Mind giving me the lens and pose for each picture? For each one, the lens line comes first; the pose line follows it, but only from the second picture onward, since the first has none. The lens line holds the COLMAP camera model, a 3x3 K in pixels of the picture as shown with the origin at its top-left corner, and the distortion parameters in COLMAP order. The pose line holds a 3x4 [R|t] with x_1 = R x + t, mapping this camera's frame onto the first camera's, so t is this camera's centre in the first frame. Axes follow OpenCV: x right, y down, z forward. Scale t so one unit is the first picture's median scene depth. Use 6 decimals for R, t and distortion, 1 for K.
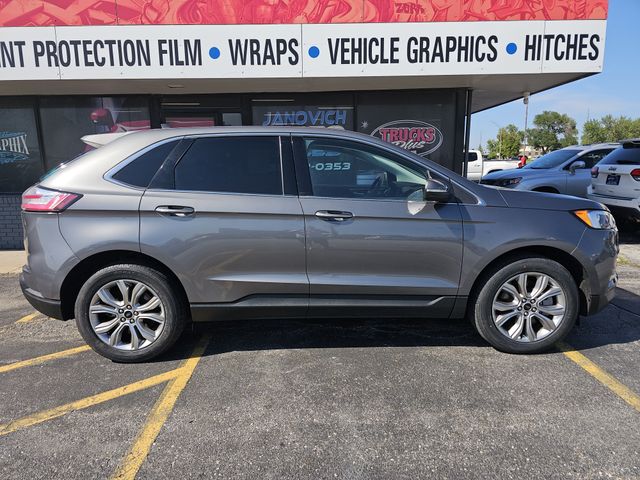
lens RADIAL K [[430.7, 0, 315.3], [0, 430.7, 244.7], [0, 0, 1]] dist [0.051186, -0.046682]
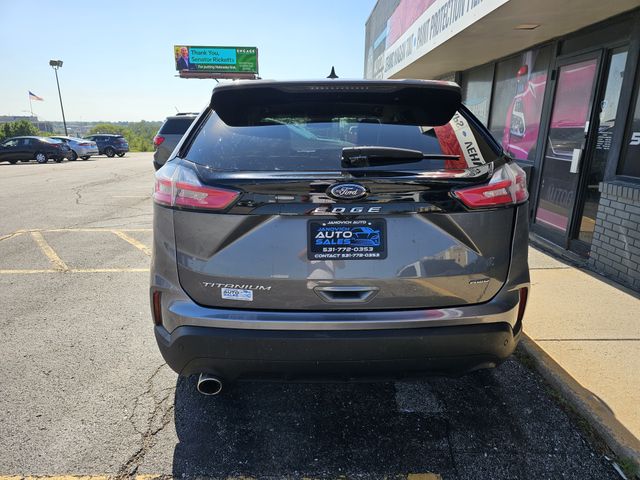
lens RADIAL K [[430.7, 0, 315.3], [0, 430.7, 245.1], [0, 0, 1]] dist [0.051186, -0.046682]
pose [[-0.009770, 0.278967, -0.960251, 0.599296], [-0.191993, 0.941907, 0.275591, -0.158652], [0.981348, 0.187054, 0.044358, 0.753693]]
